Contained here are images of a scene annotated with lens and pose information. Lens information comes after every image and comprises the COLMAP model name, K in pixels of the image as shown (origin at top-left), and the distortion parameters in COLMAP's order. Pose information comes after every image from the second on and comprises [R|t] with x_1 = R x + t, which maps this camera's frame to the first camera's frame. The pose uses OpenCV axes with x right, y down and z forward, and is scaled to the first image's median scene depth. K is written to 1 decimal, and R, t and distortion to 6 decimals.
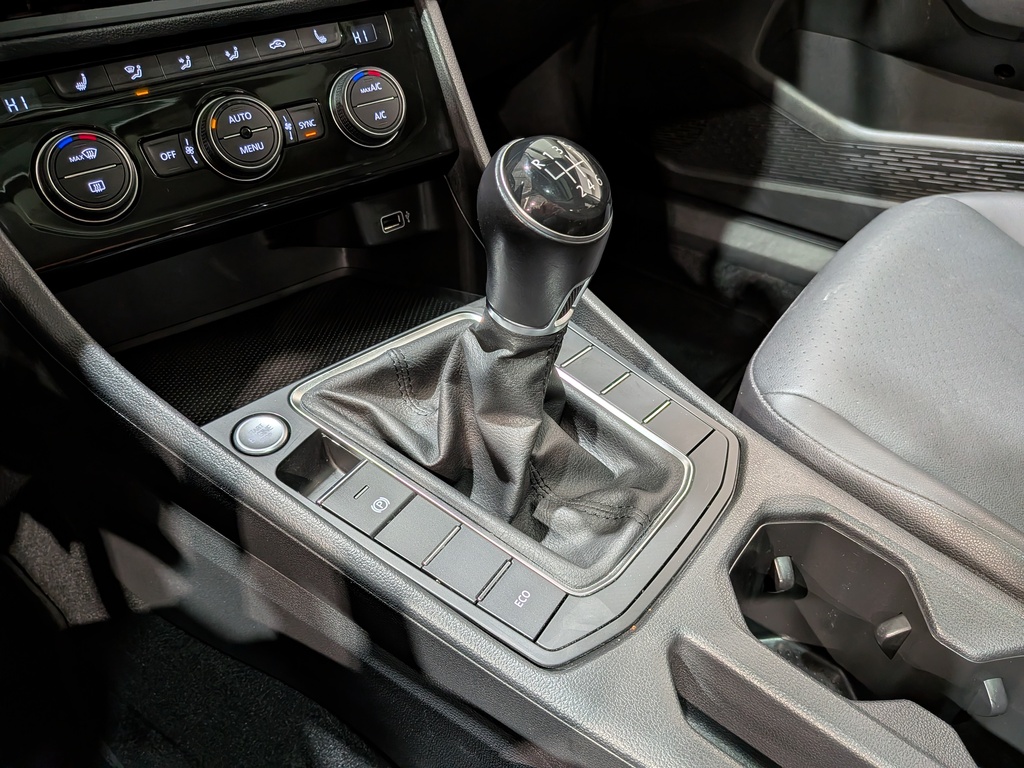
lens RADIAL K [[742.9, 0, 510.9], [0, 742.9, 400.4], [0, 0, 1]] dist [0.054980, -0.116395]
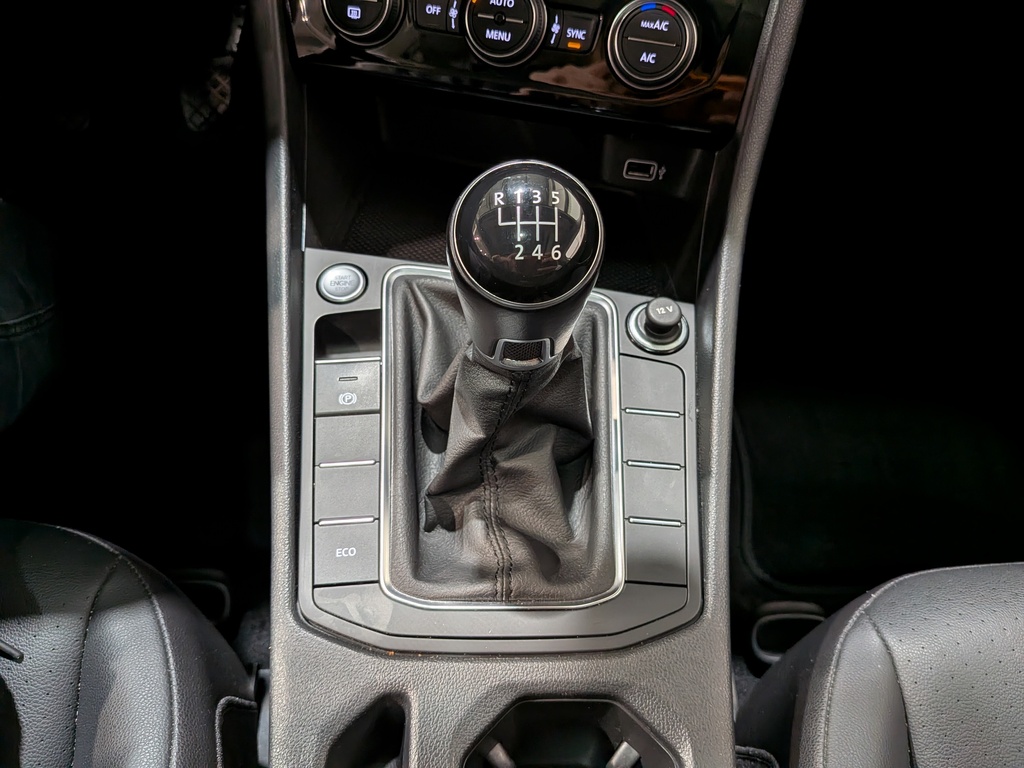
lens RADIAL K [[742.9, 0, 510.9], [0, 742.9, 400.4], [0, 0, 1]] dist [0.054980, -0.116395]
pose [[0.630785, 0.629344, -0.453911, 0.418858], [-0.530048, 0.776693, 0.340289, -0.315117], [0.566709, 0.025946, 0.823510, 0.219580]]
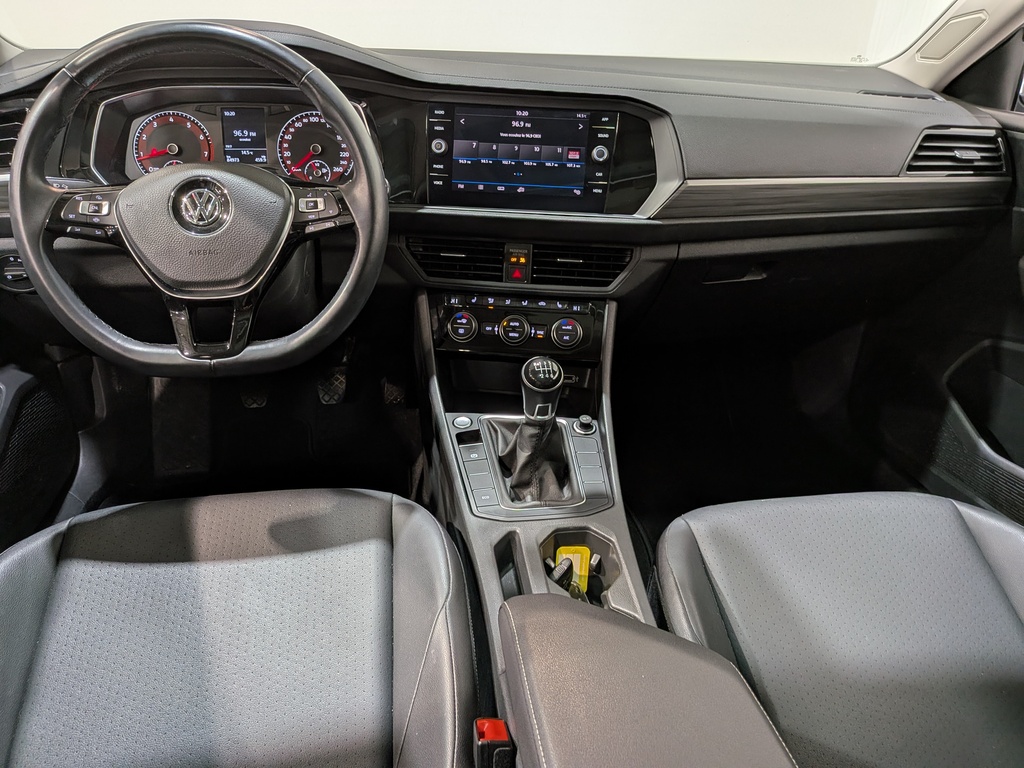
lens RADIAL K [[726.9, 0, 509.5], [0, 726.9, 383.2], [0, 0, 1]] dist [0.114575, -0.209408]
pose [[0.723065, 0.327109, -0.608422, 1.390186], [-0.462233, 0.883645, -0.074251, 0.033887], [0.513340, 0.334921, 0.790133, -1.125378]]
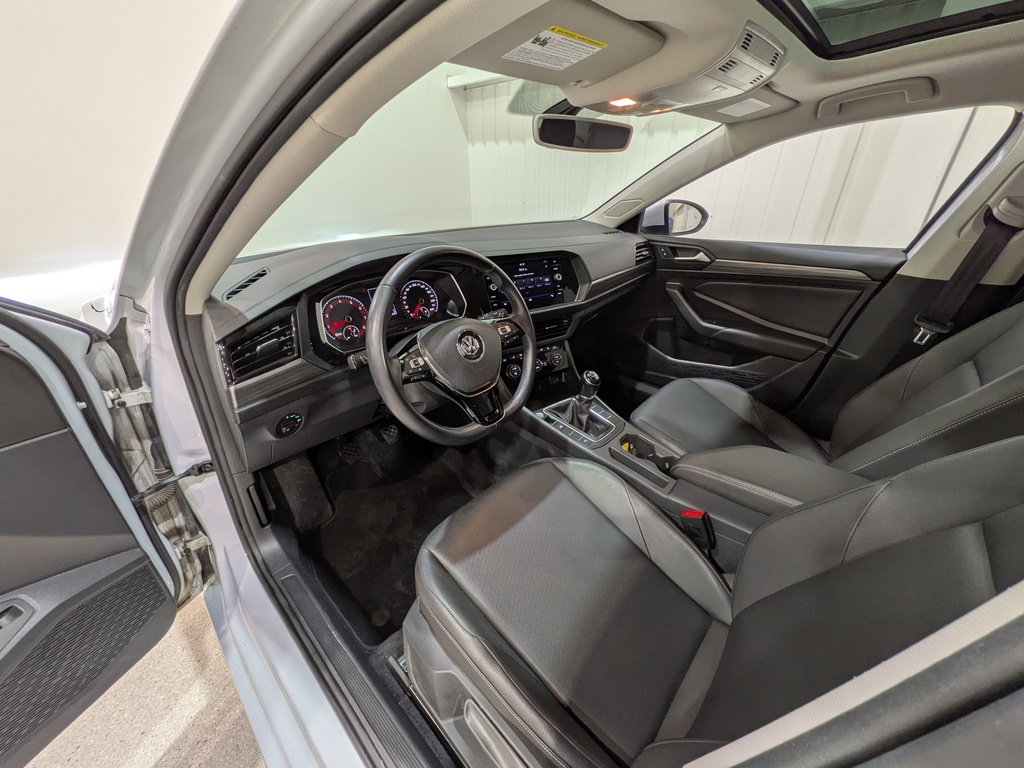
lens RADIAL K [[403.7, 0, 518.0], [0, 403.7, 381.6], [0, 0, 1]] dist [-0.001704, -0.000458]
pose [[0.996457, 0.038726, -0.074658, -0.266841], [-0.054089, 0.974834, -0.216271, 0.461707], [0.064404, 0.219543, 0.973475, -2.073603]]
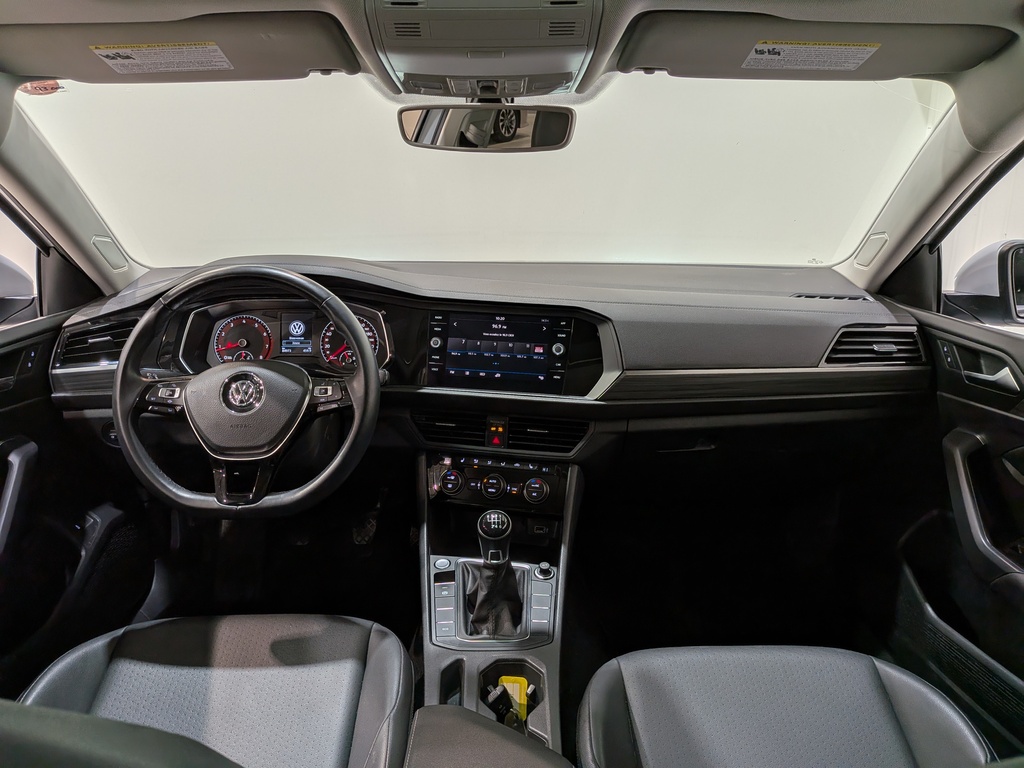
lens RADIAL K [[726.9, 0, 509.5], [0, 726.9, 383.2], [0, 0, 1]] dist [0.114575, -0.209408]
pose [[0.622413, 0.208851, -0.754310, 2.133726], [-0.501684, 0.846186, -0.179672, -0.199547], [0.600762, 0.490256, 0.631455, -1.298573]]
